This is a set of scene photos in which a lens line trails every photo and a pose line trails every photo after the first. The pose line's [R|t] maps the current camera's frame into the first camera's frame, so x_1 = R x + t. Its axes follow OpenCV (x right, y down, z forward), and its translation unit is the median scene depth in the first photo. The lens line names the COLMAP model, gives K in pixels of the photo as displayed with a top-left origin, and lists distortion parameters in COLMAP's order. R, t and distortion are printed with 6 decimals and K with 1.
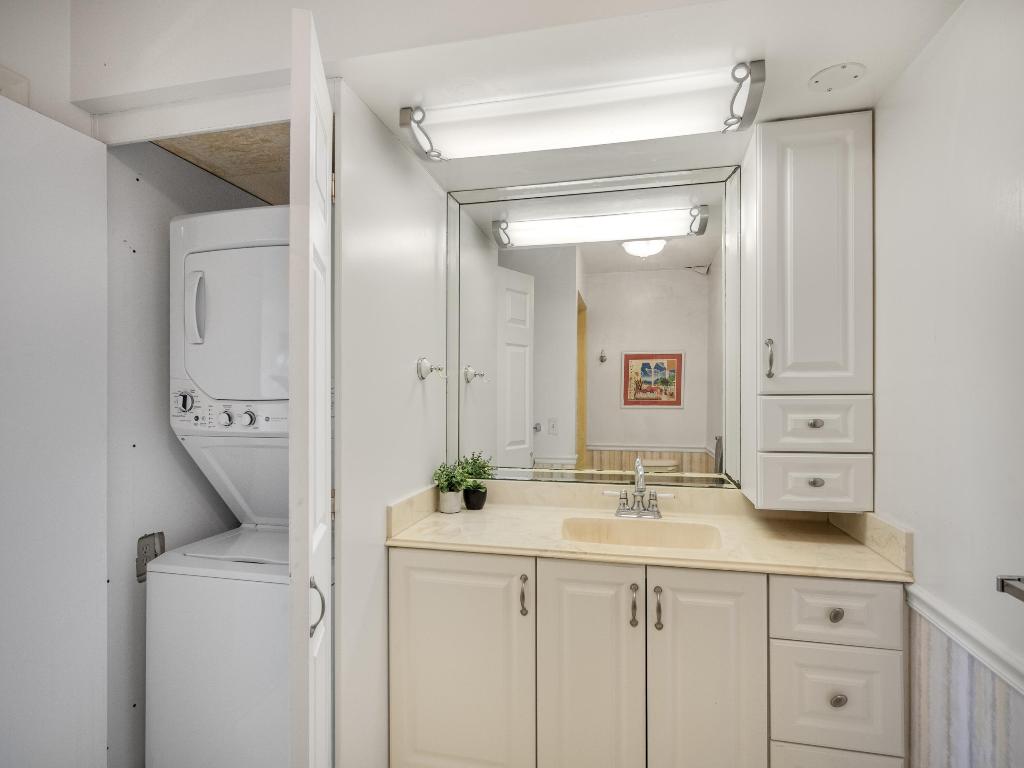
lens RADIAL K [[528.5, 0, 512.4], [0, 528.5, 391.8], [0, 0, 1]] dist [0.000152, -0.000295]
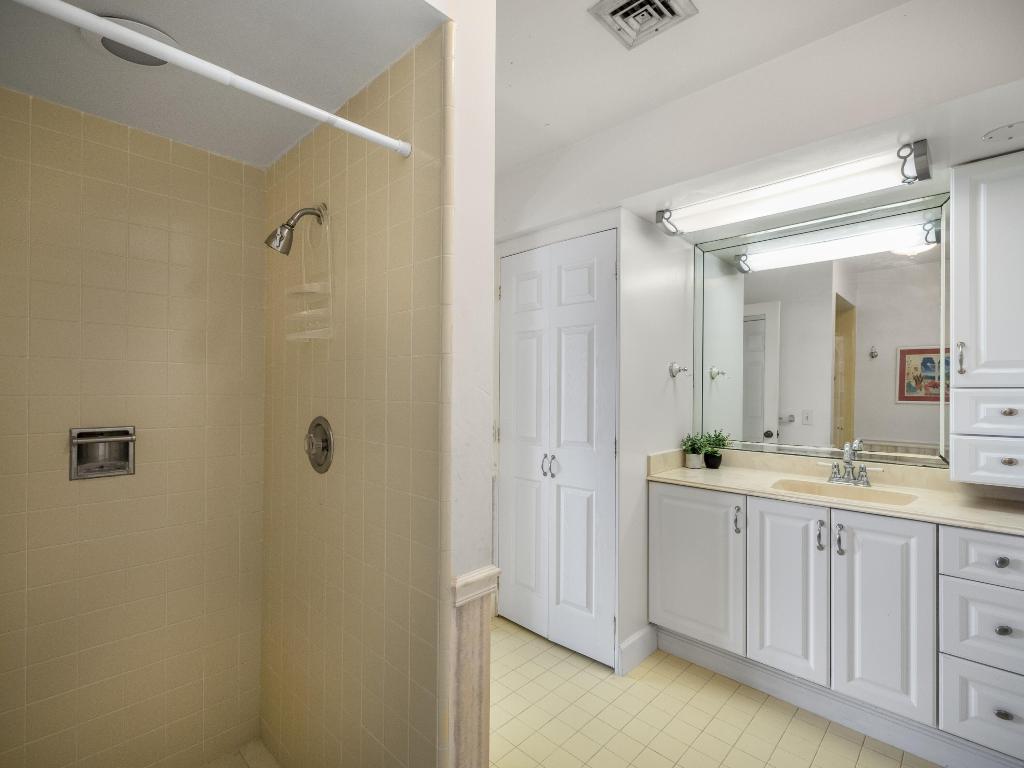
lens RADIAL K [[471.3, 0, 511.2], [0, 471.3, 387.7], [0, 0, 1]] dist [0.000381, -0.000344]
pose [[0.854060, 0.004341, -0.520156, 0.137747], [-0.004020, 0.999990, 0.001746, 0.006510], [0.520159, 0.000600, 0.854069, -0.399119]]
